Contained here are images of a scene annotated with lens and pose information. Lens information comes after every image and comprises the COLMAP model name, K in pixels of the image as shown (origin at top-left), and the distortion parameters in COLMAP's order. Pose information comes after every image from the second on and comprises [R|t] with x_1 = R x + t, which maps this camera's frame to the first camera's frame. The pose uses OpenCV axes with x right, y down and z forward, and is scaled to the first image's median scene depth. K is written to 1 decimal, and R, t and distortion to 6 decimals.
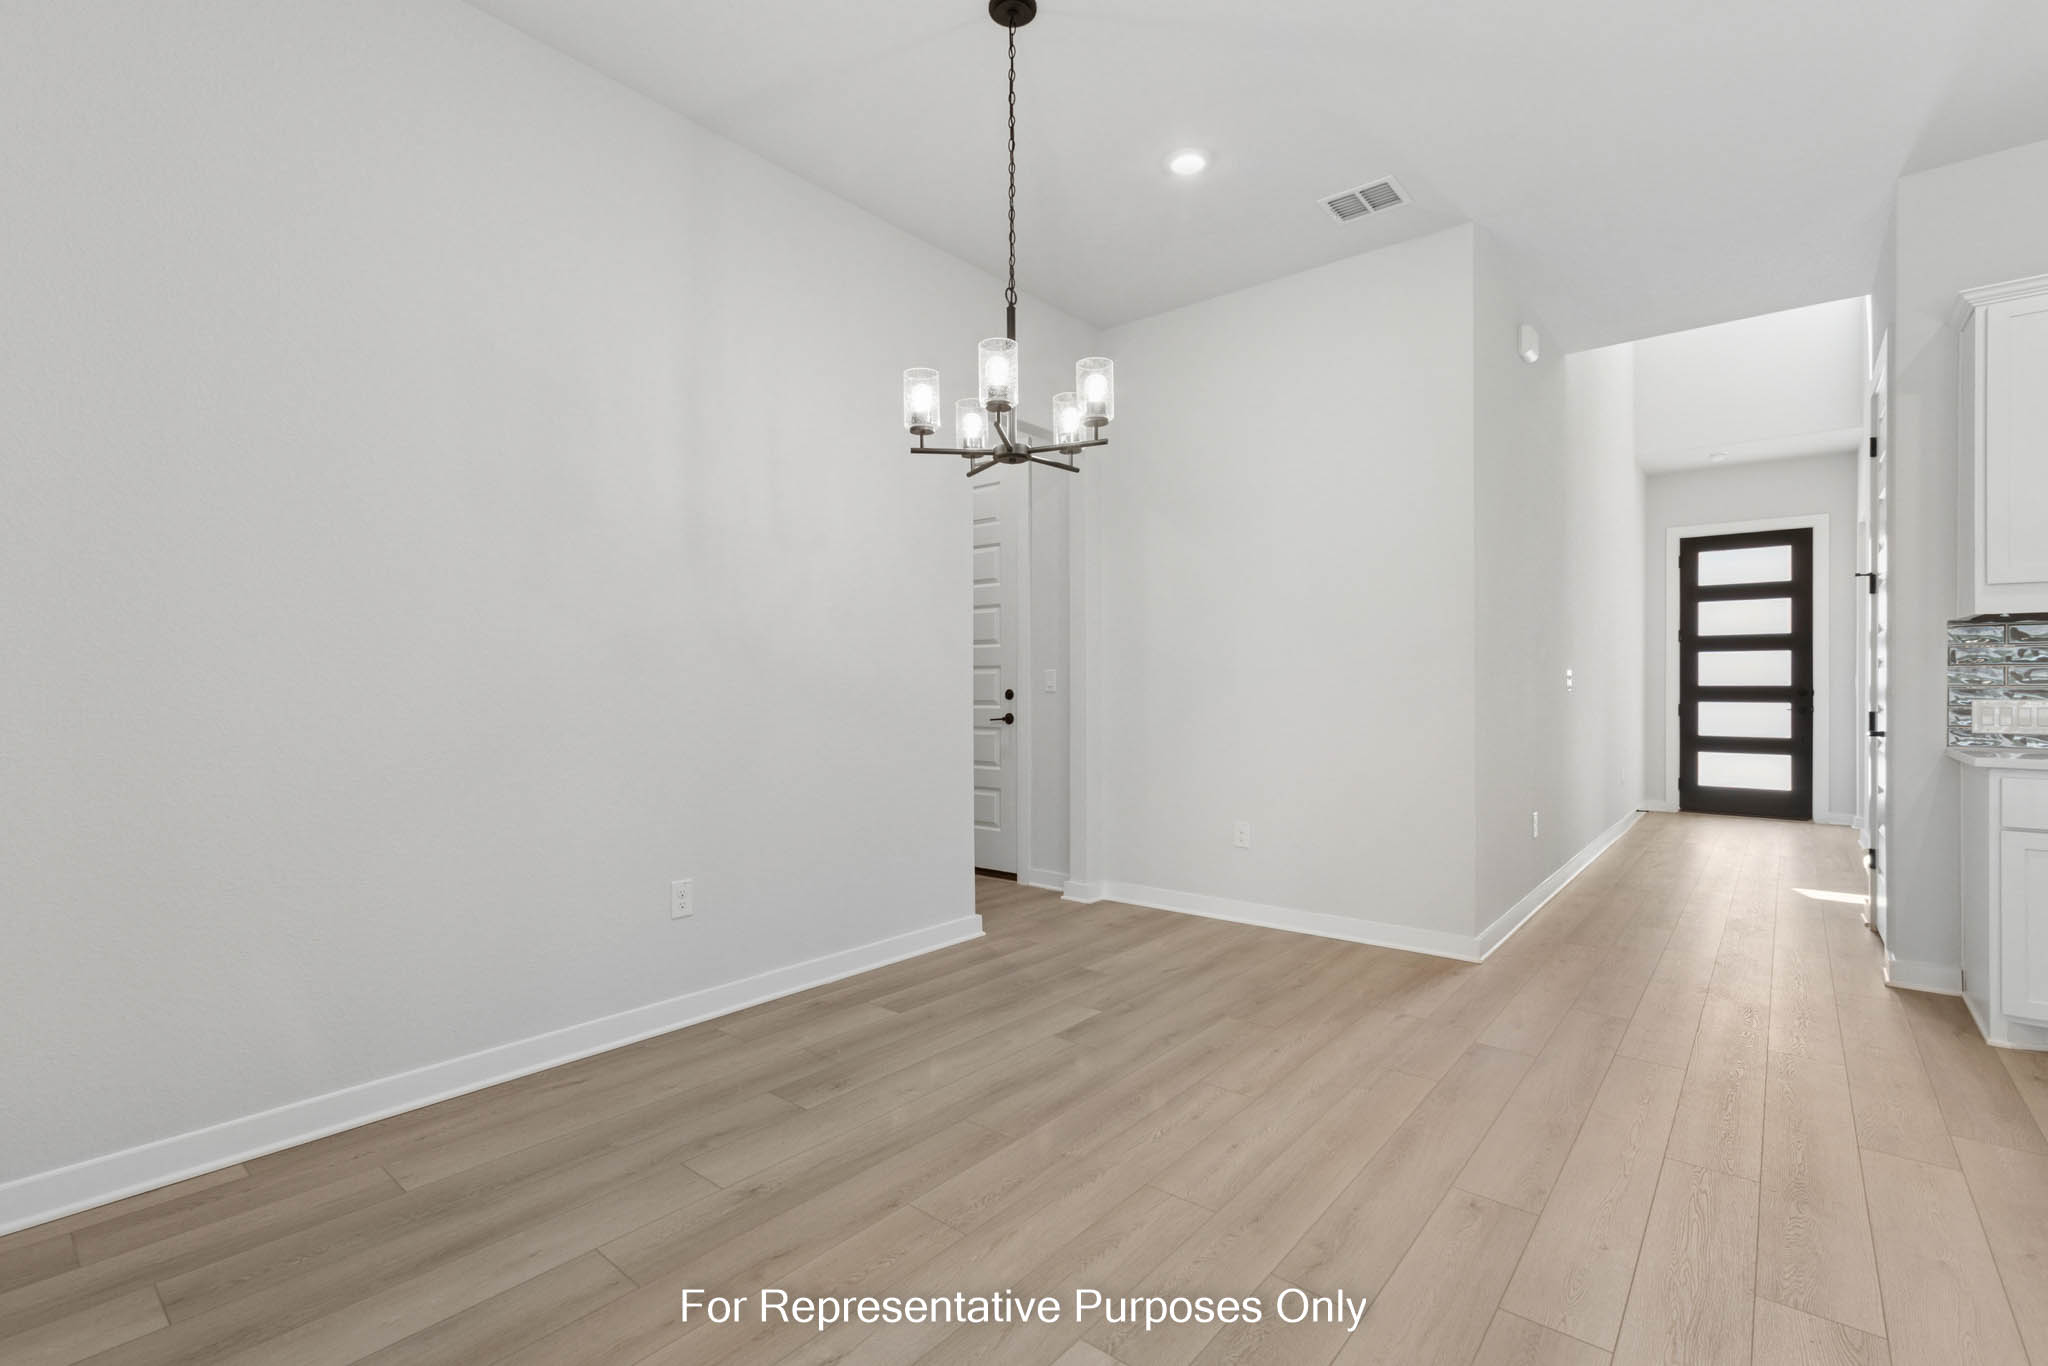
lens RADIAL K [[925.9, 0, 1022.6], [0, 925.9, 684.4], [0, 0, 1]] dist [-0.000965, -0.000823]
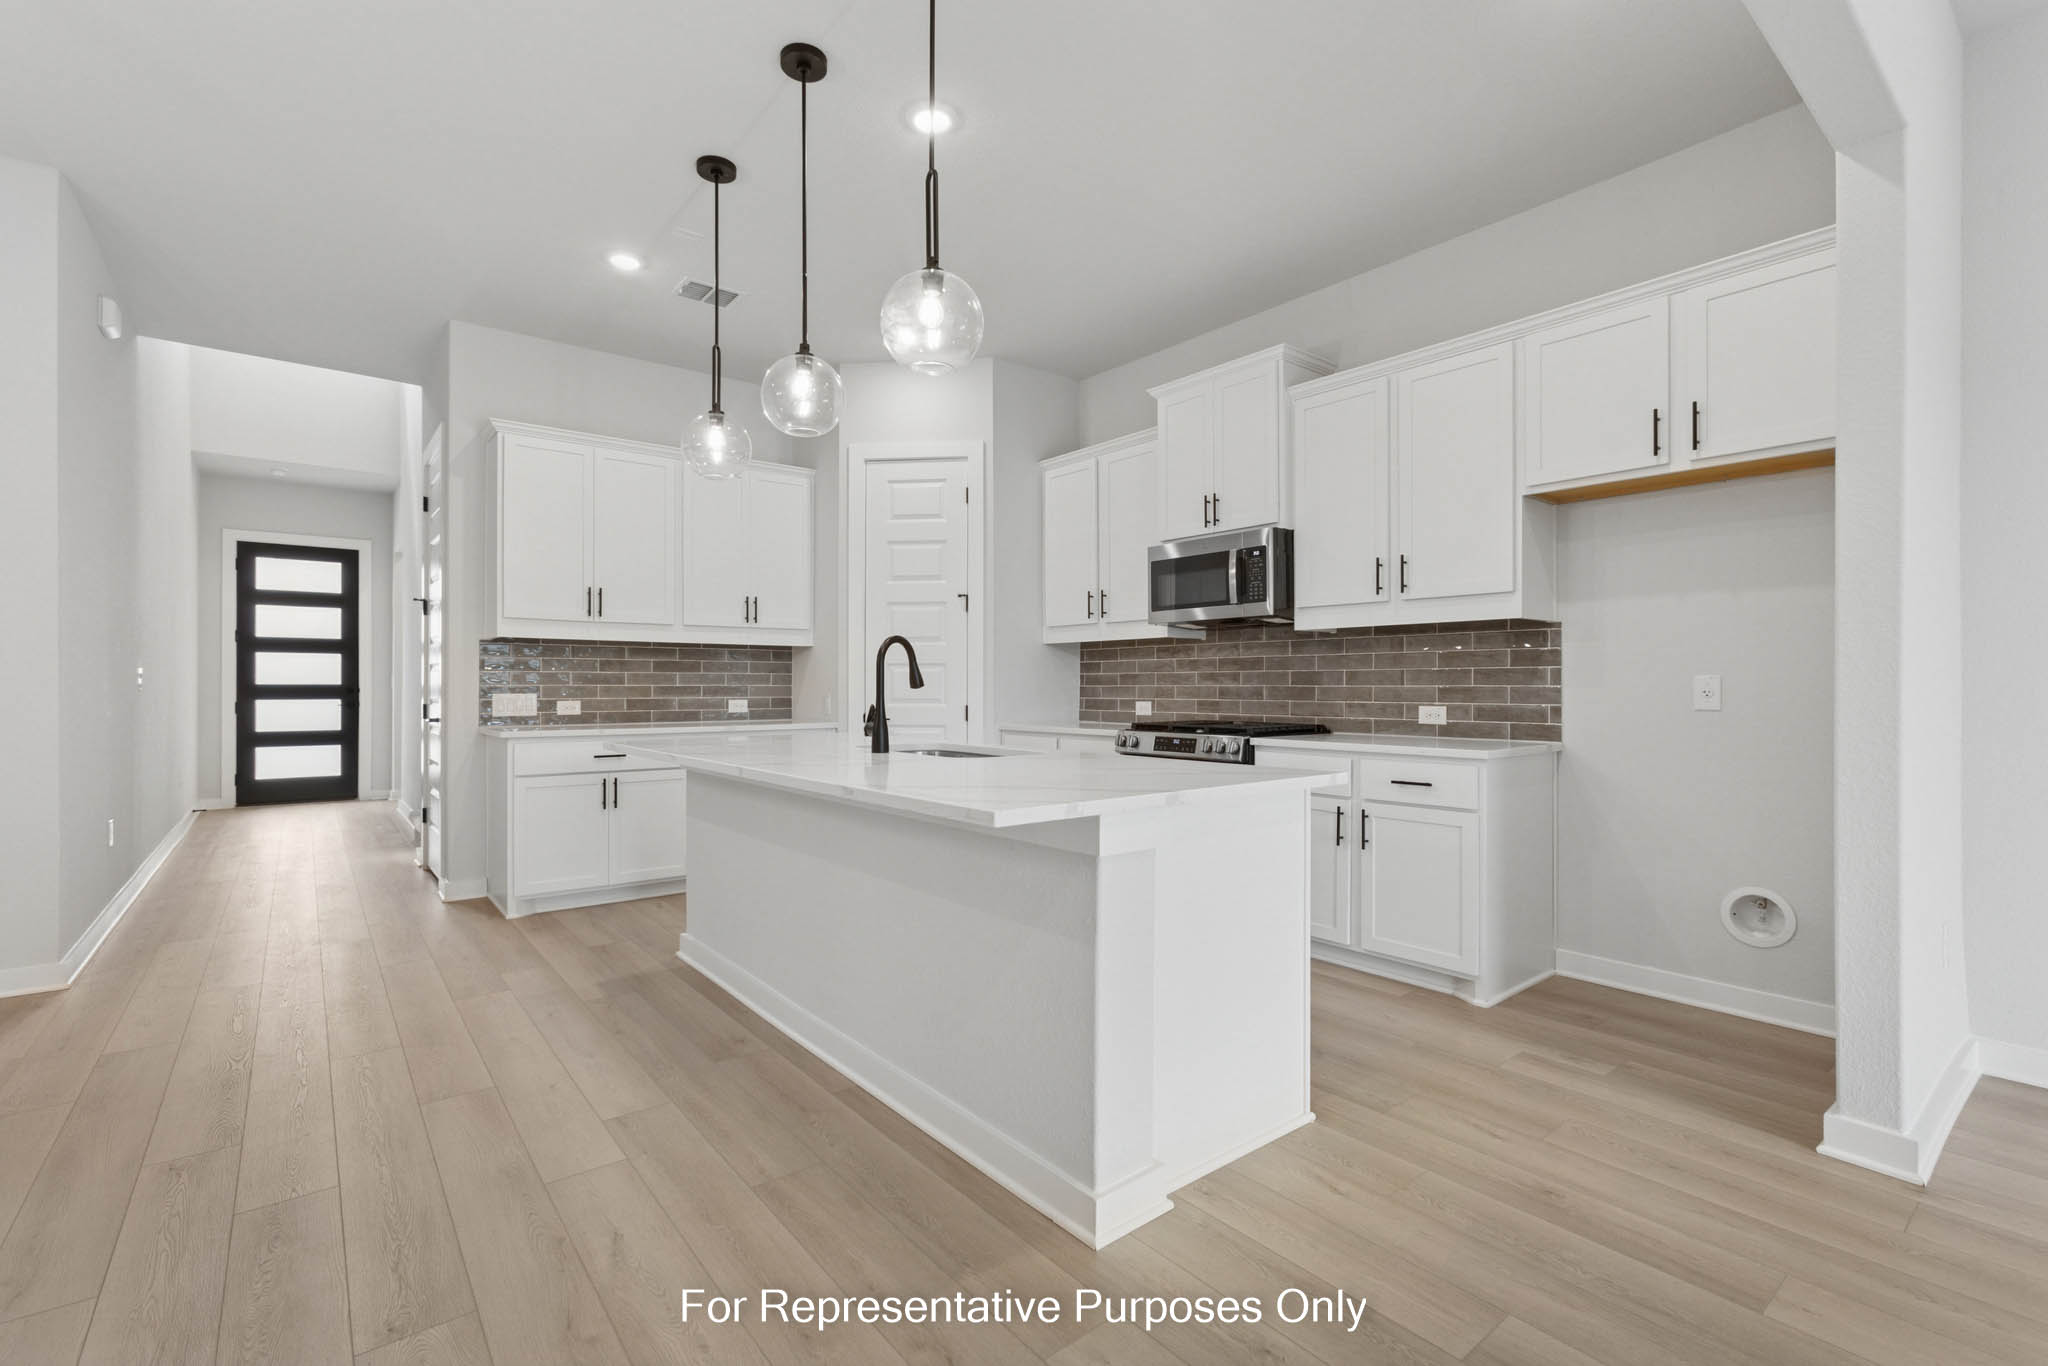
lens RADIAL K [[925.9, 0, 1022.6], [0, 925.9, 684.4], [0, 0, 1]] dist [-0.000965, -0.000823]
pose [[0.198702, 0.000248, 0.980060, -0.139654], [-0.001644, 0.999999, 0.000081, -0.000102], [-0.980058, -0.001627, 0.198703, -0.067854]]
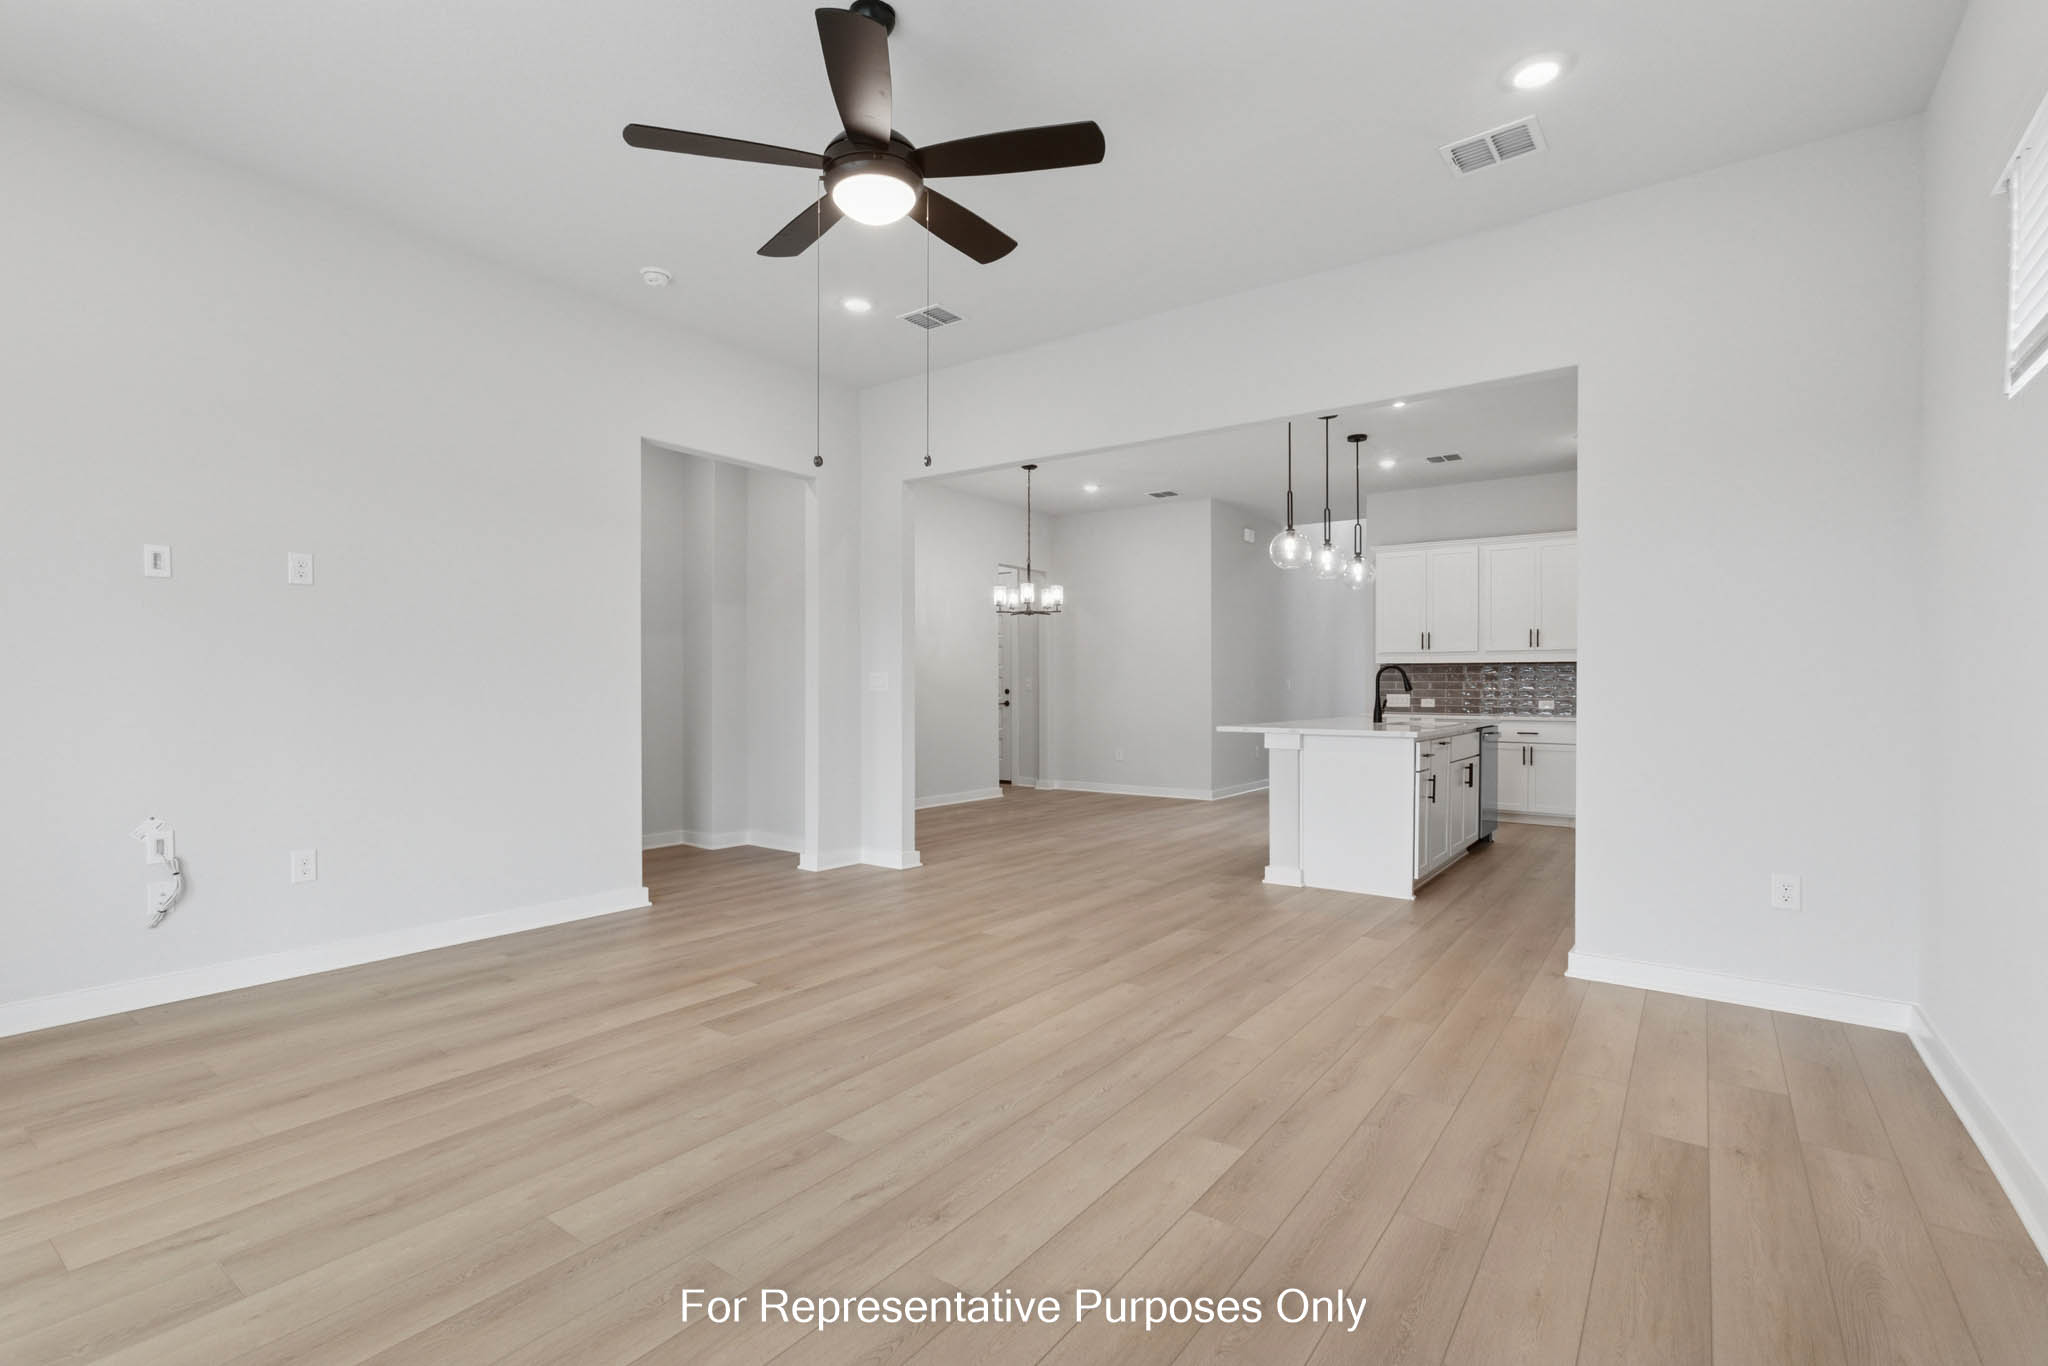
lens RADIAL K [[925.9, 0, 1022.6], [0, 925.9, 684.4], [0, 0, 1]] dist [-0.000965, -0.000823]
pose [[0.998511, 0.007849, 0.053982, -0.094924], [-0.007708, 0.999966, -0.002837, 0.002374], [-0.054002, 0.002417, 0.998538, -1.016523]]
